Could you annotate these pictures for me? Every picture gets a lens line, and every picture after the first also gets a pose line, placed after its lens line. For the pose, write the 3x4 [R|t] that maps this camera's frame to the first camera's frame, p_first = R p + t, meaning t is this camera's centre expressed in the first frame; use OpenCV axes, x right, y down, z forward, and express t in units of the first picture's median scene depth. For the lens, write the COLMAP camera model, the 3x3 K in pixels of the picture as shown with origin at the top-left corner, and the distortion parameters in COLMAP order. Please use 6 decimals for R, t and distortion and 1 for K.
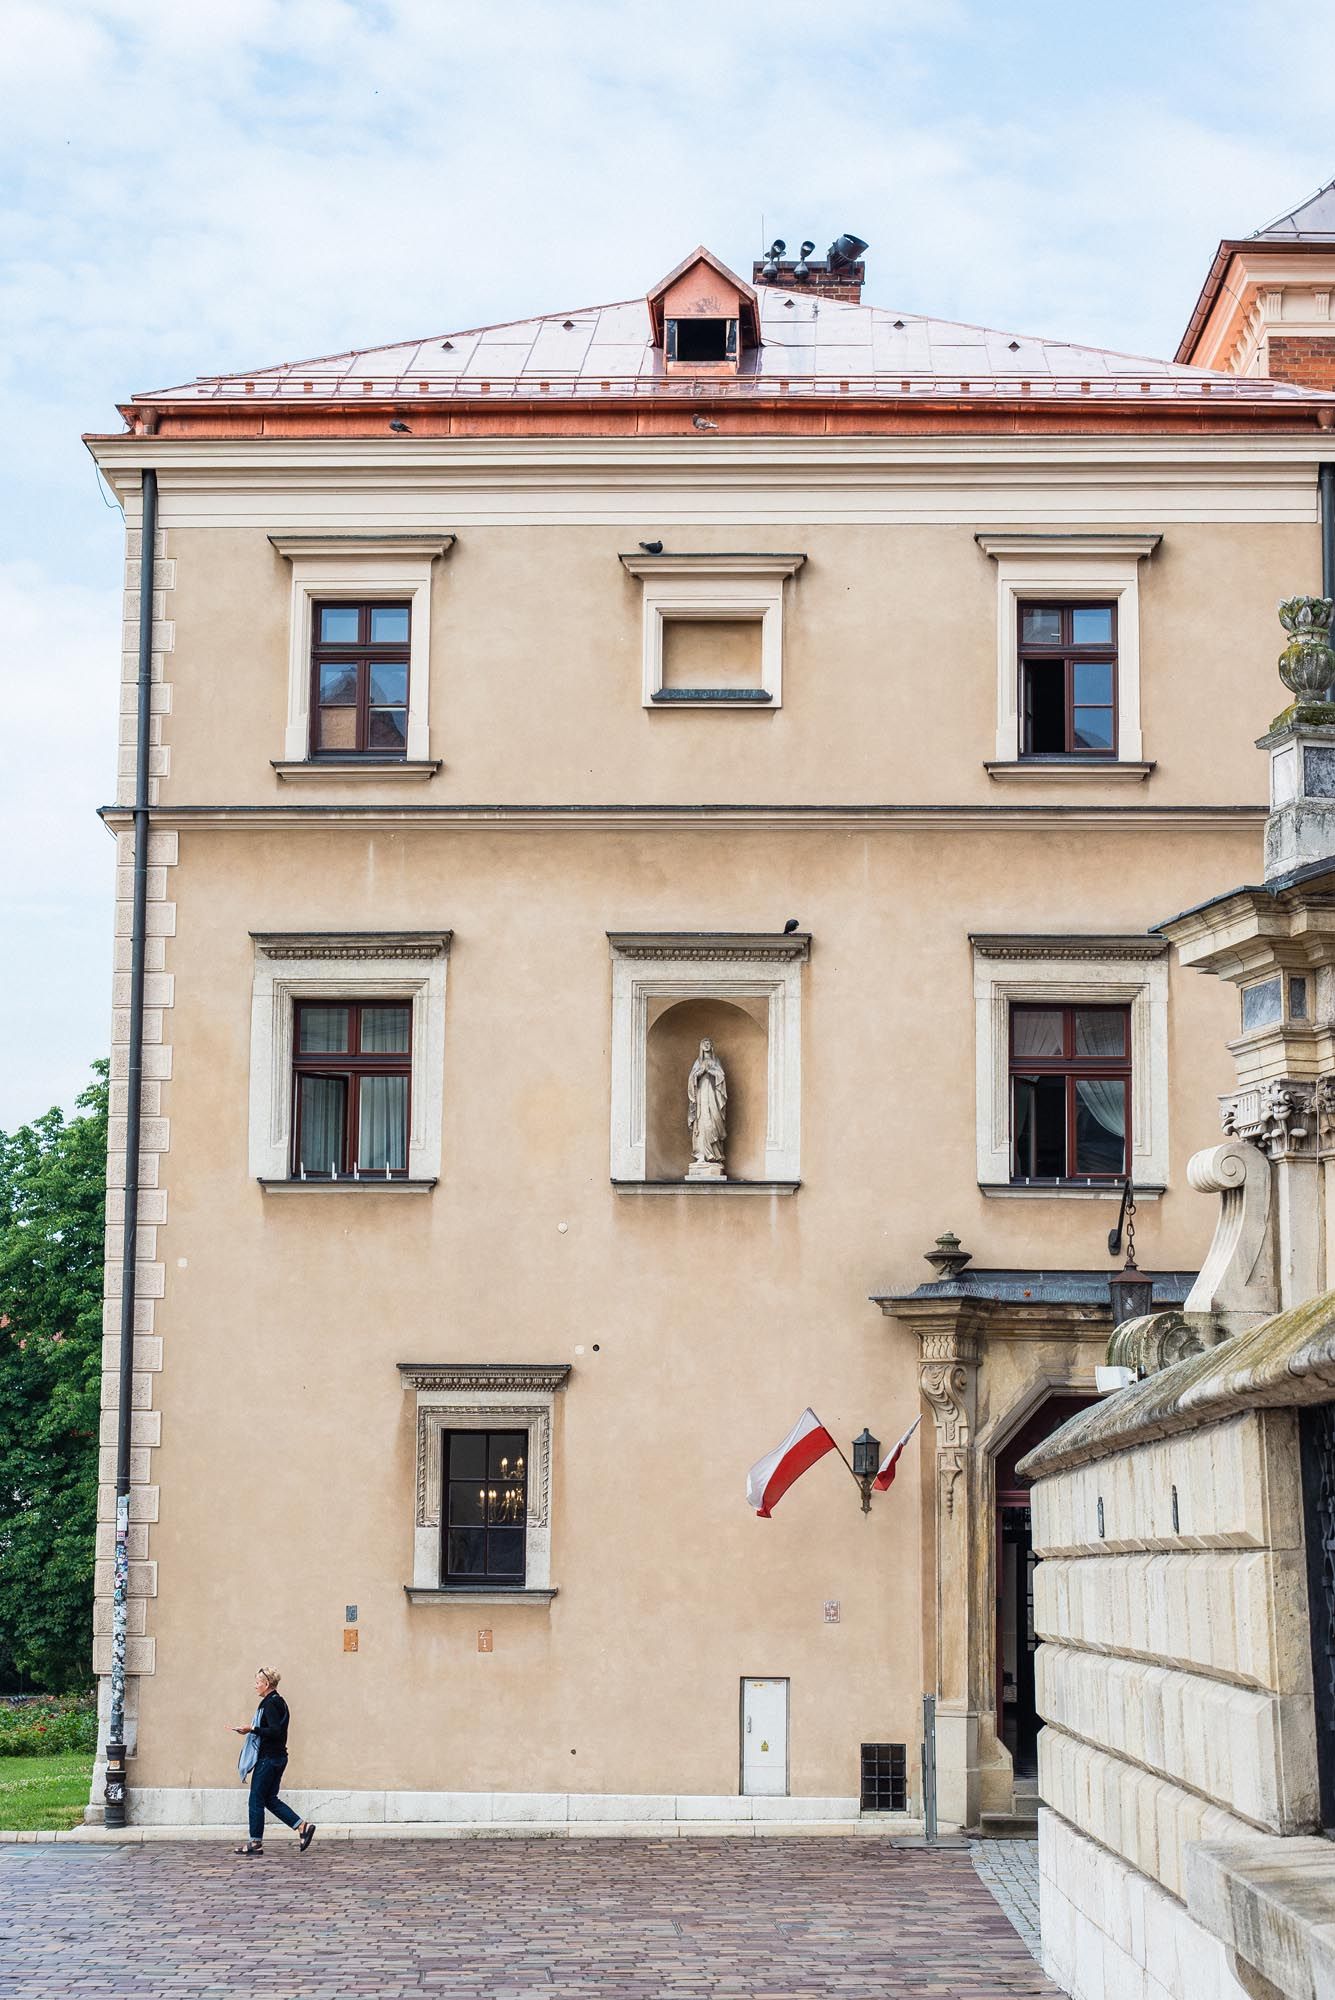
lens RADIAL K [[3843.2, 0, 667.5], [0, 3843.2, 1000.0], [0, 0, 1]] dist [0.002710, -0.015683]
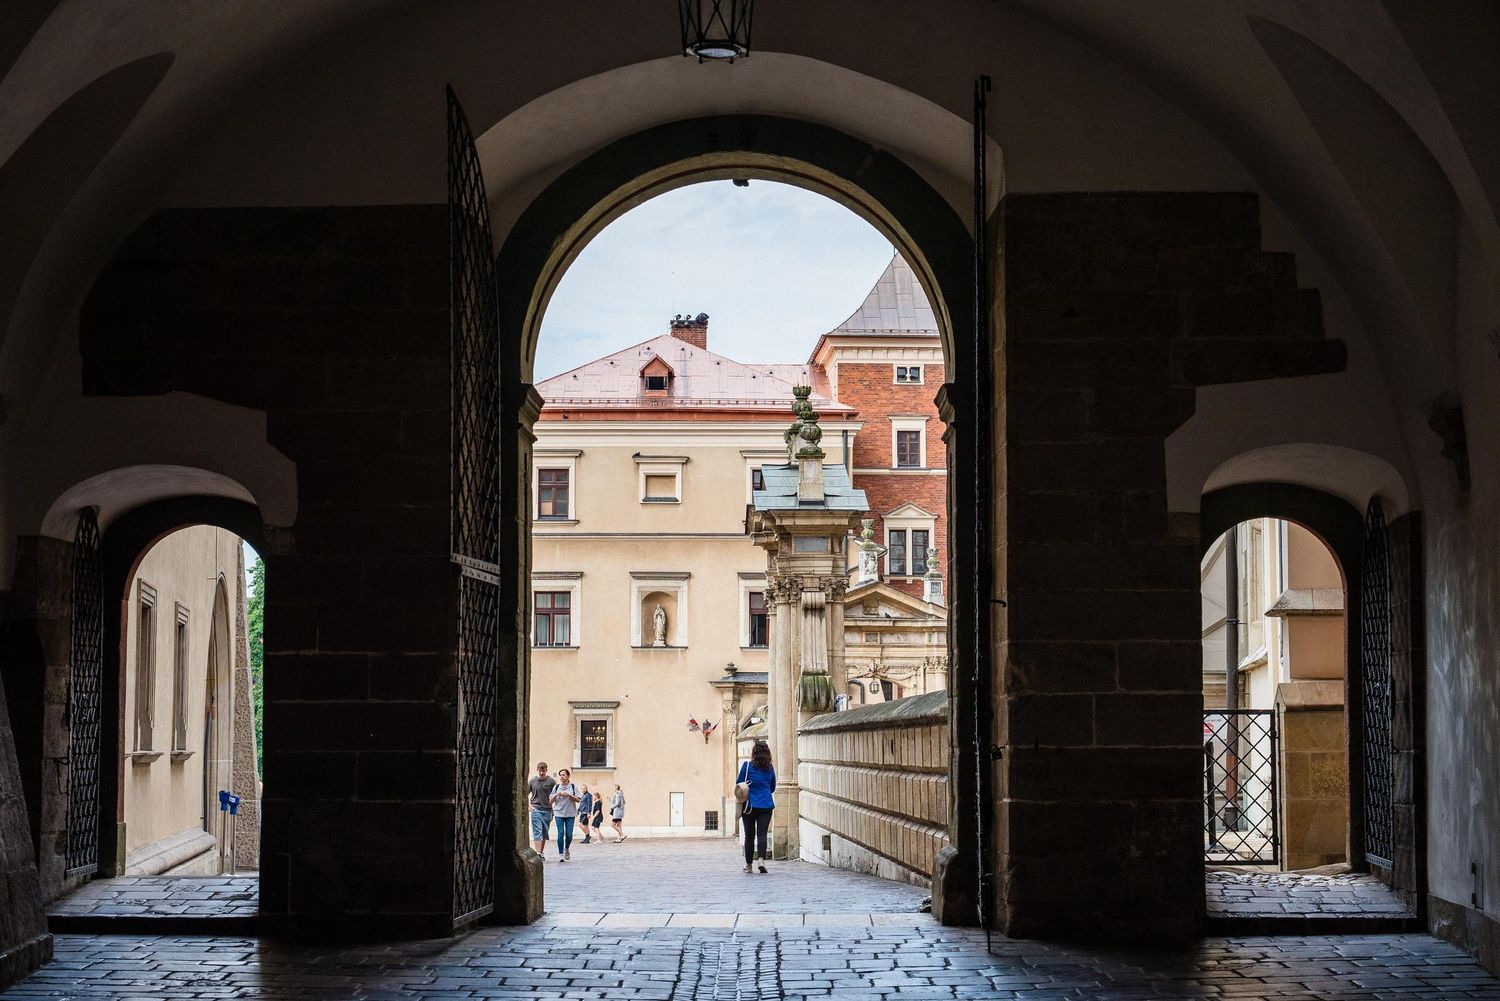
lens RADIAL K [[2750.3, 0, 750.0], [0, 2750.3, 500.5], [0, 0, 1]] dist [0.009334, 0.010623]
pose [[0.998204, -0.002706, 0.059847, -0.053789], [-0.000976, 0.998112, 0.061407, -0.226089], [-0.059900, -0.061355, 0.996317, -1.382956]]
